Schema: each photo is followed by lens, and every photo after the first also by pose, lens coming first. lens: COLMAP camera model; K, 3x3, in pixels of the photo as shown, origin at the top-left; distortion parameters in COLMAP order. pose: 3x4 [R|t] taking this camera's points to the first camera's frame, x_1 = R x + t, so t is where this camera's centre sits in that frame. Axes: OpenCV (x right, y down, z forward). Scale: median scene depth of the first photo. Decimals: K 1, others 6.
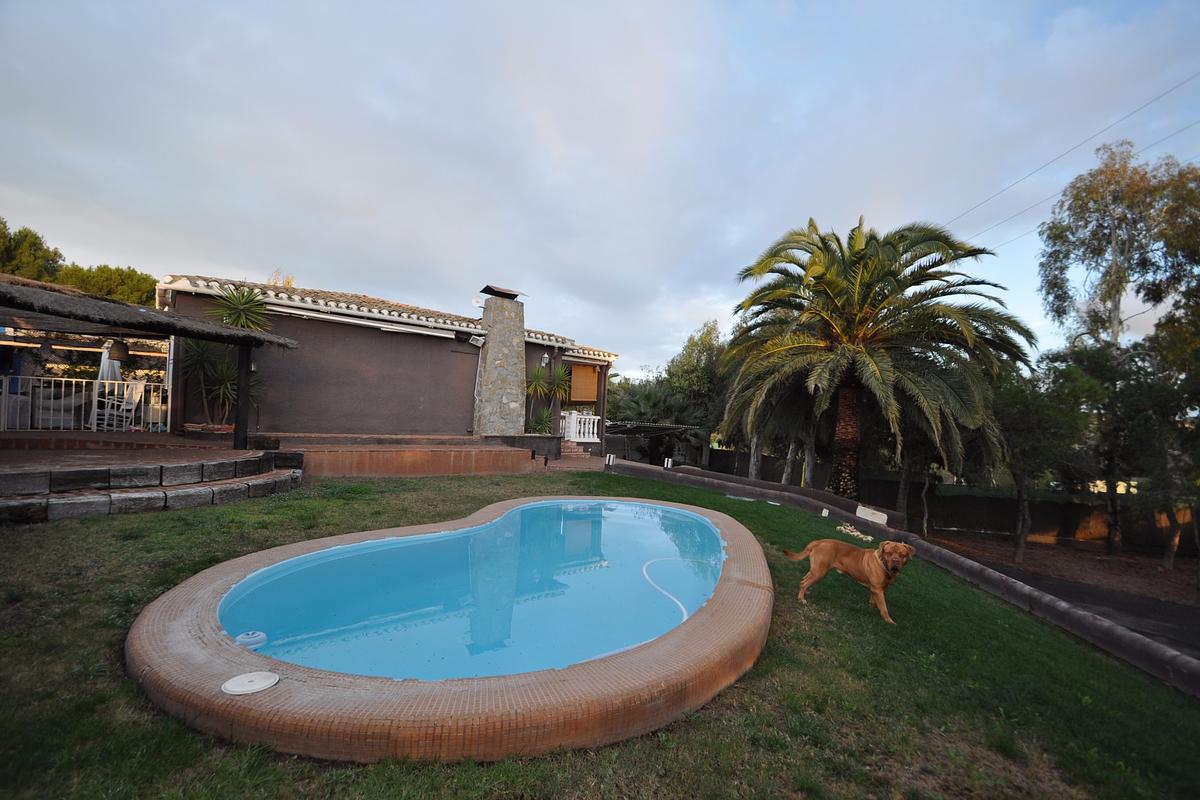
lens RADIAL K [[527.4, 0, 595.9], [0, 527.4, 413.9], [0, 0, 1]] dist [0.015013, -0.018133]
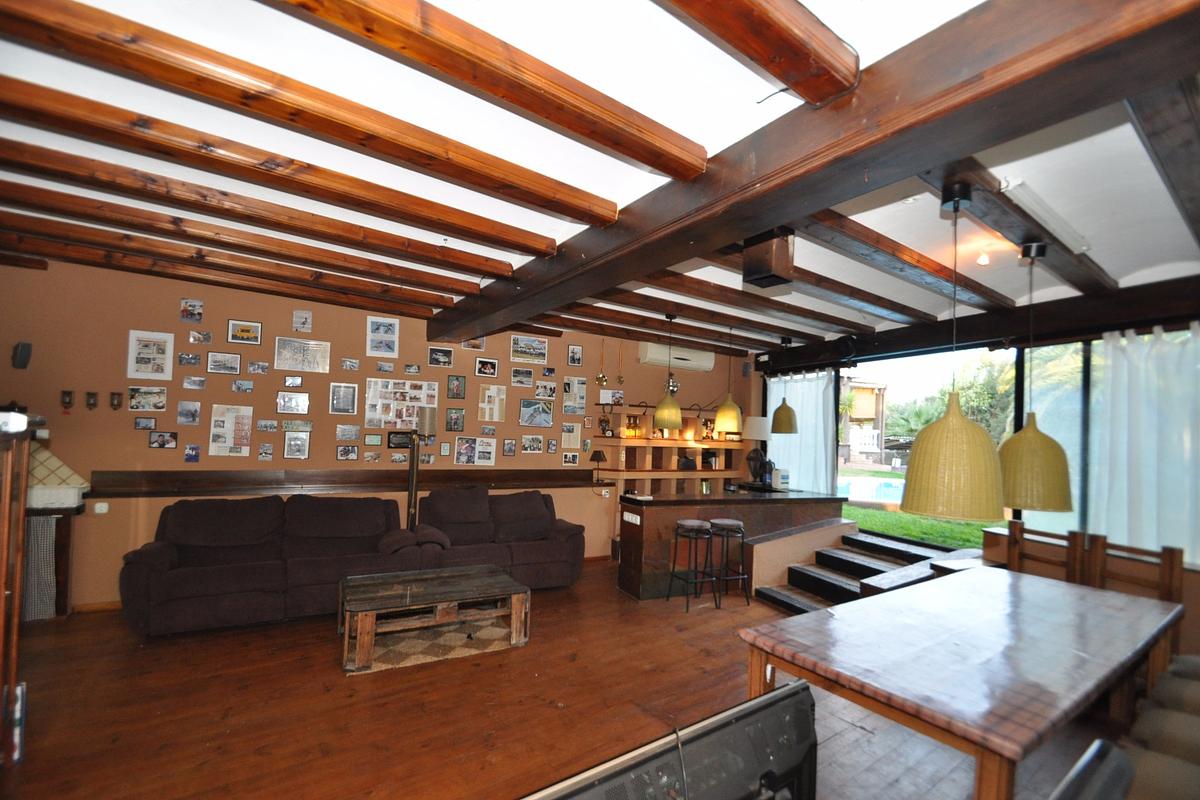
lens RADIAL K [[527.4, 0, 595.9], [0, 527.4, 413.9], [0, 0, 1]] dist [0.015013, -0.018133]
pose [[0.908546, -0.020688, -0.417273, -0.093463], [0.003128, 0.999082, -0.042722, 0.020566], [0.417774, 0.037510, 0.907776, -0.447933]]
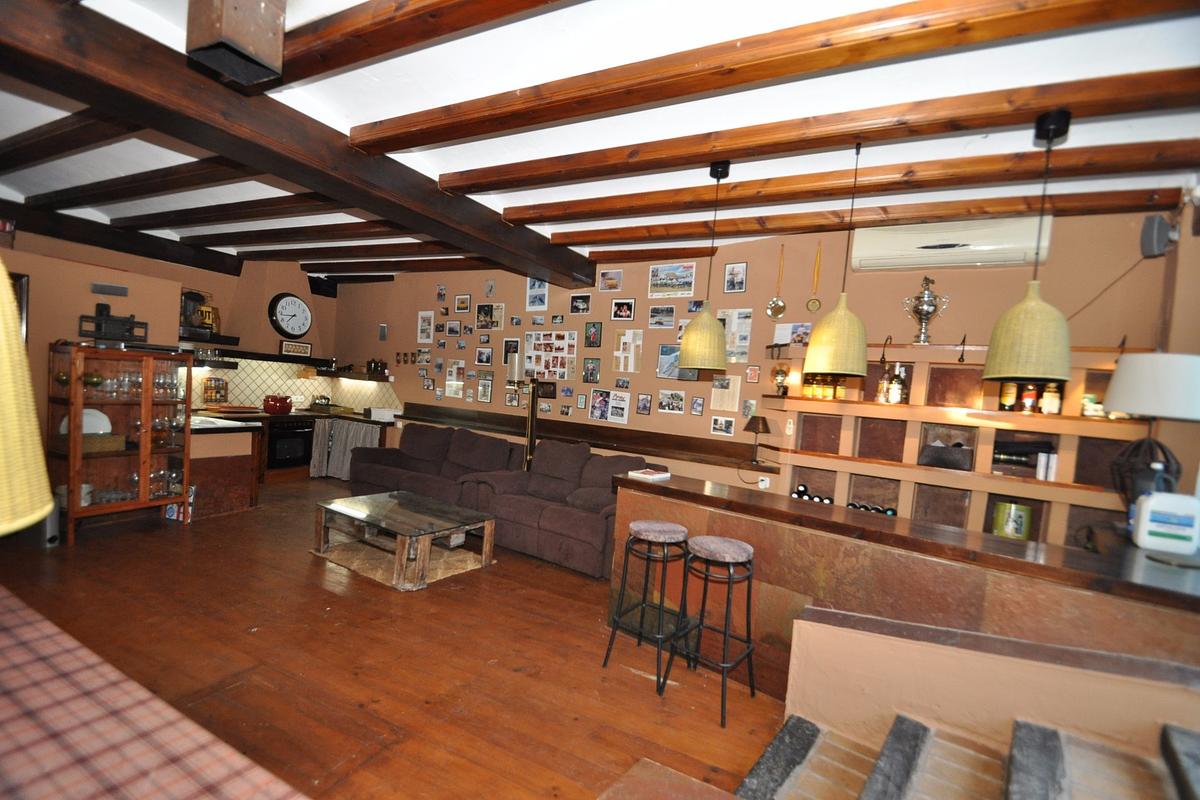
lens RADIAL K [[527.4, 0, 595.9], [0, 527.4, 413.9], [0, 0, 1]] dist [0.015013, -0.018133]
pose [[0.051071, 0.012208, -0.998620, -0.000159], [-0.064574, 0.997873, 0.008897, 0.032848], [0.996605, 0.064031, 0.051751, -0.178610]]
